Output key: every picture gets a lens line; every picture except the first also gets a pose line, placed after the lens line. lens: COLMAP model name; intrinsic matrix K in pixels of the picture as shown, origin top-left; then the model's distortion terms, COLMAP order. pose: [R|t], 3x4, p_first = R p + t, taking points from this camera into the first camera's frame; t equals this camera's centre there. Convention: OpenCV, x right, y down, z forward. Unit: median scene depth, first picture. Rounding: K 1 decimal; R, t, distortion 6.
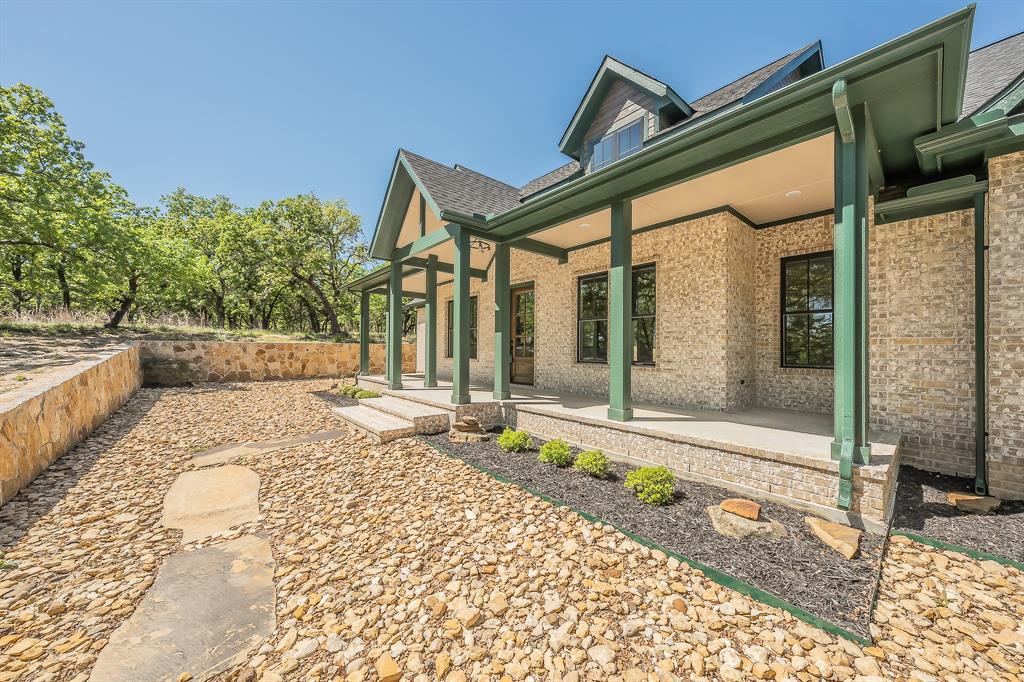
lens RADIAL K [[358.8, 0, 518.7], [0, 358.8, 344.5], [0, 0, 1]] dist [-0.002181, 0.000049]
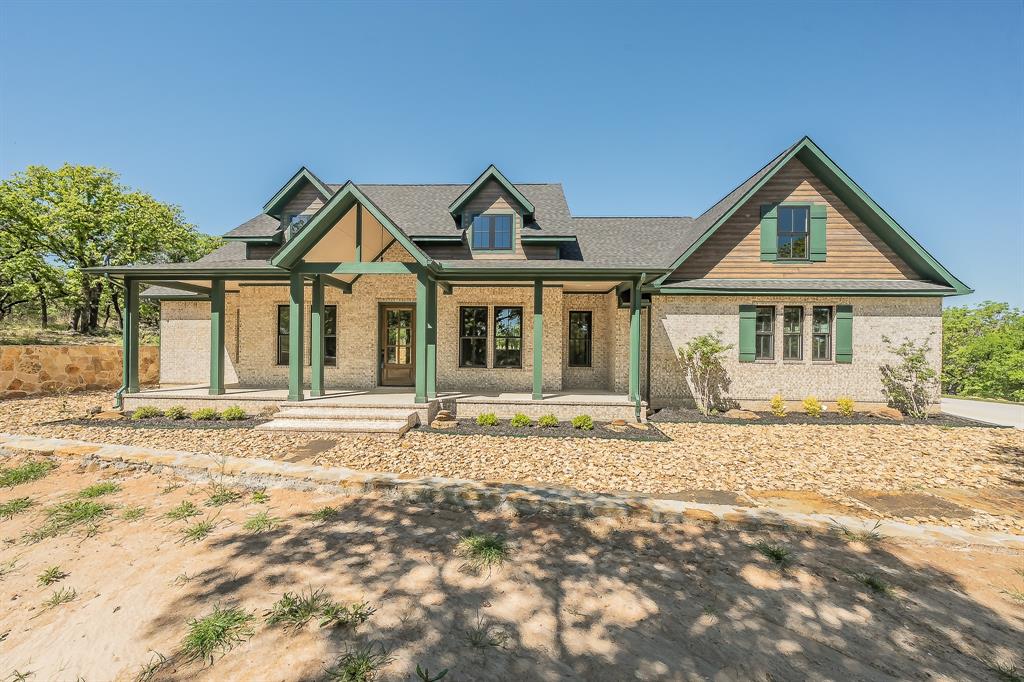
lens RADIAL K [[358.8, 0, 504.4], [0, 358.8, 343.5], [0, 0, 1]] dist [-0.002181, 0.000049]
pose [[0.723067, 0.010032, 0.690705, -0.783184], [-0.013721, 0.999906, -0.000159, -0.052054], [-0.690641, -0.009362, 0.723137, -0.147255]]
